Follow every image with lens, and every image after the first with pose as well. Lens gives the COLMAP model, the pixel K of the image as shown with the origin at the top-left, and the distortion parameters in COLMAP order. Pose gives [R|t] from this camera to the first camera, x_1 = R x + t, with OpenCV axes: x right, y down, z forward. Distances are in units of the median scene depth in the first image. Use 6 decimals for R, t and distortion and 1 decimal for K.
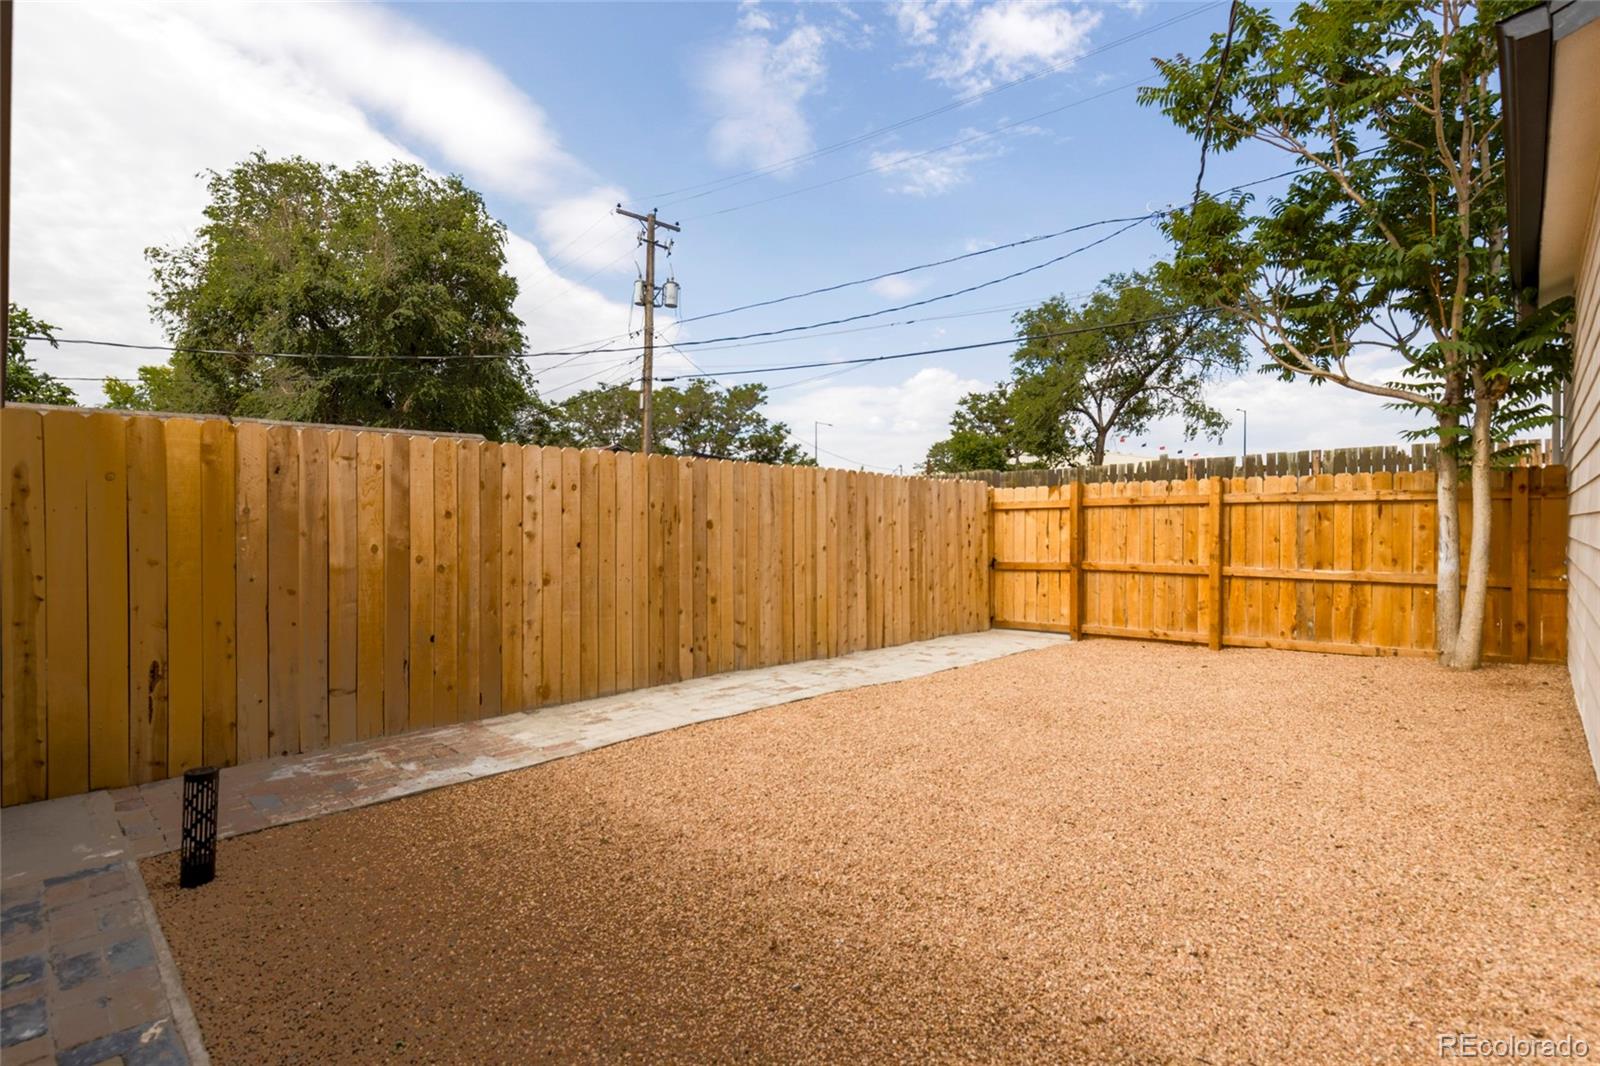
lens RADIAL K [[764.0, 0, 803.0], [0, 764.0, 525.9], [0, 0, 1]] dist [0.017059, 0.000326]
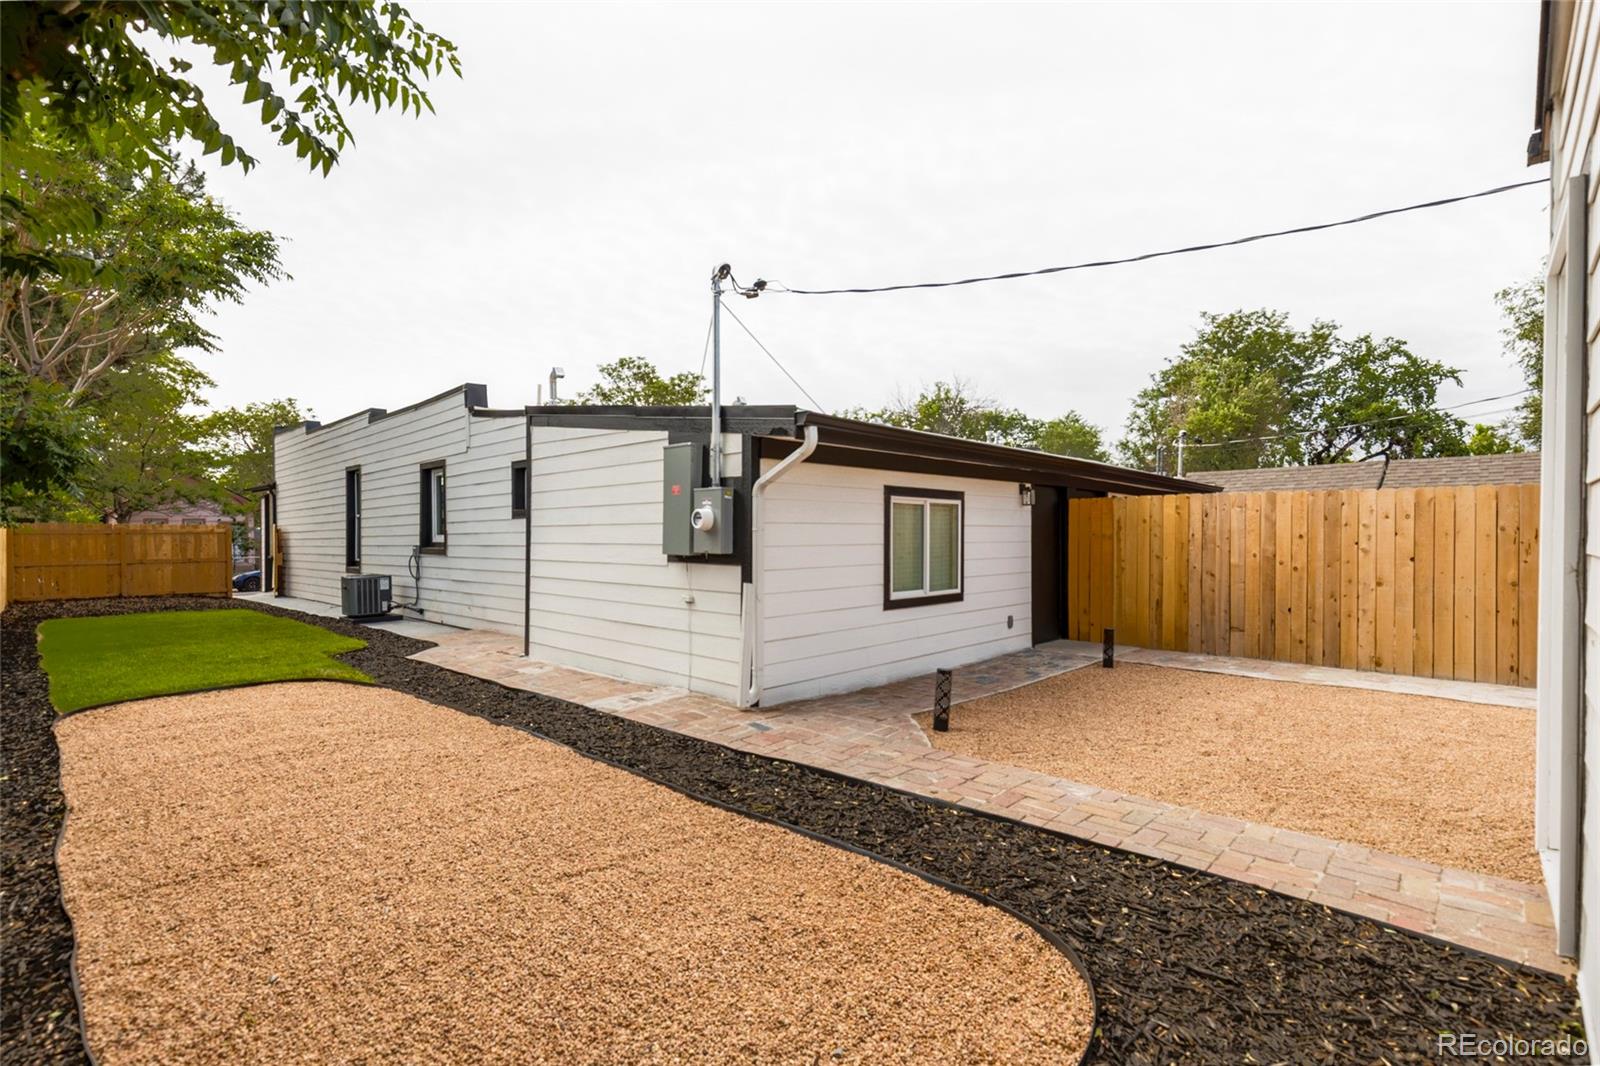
lens RADIAL K [[764.0, 0, 802.3], [0, 764.0, 535.6], [0, 0, 1]] dist [0.017059, 0.000326]
pose [[0.017250, 0.005199, -0.999838, 1.093143], [-0.007578, 0.999958, 0.005069, -0.016042], [0.999822, 0.007489, 0.017288, -0.095442]]
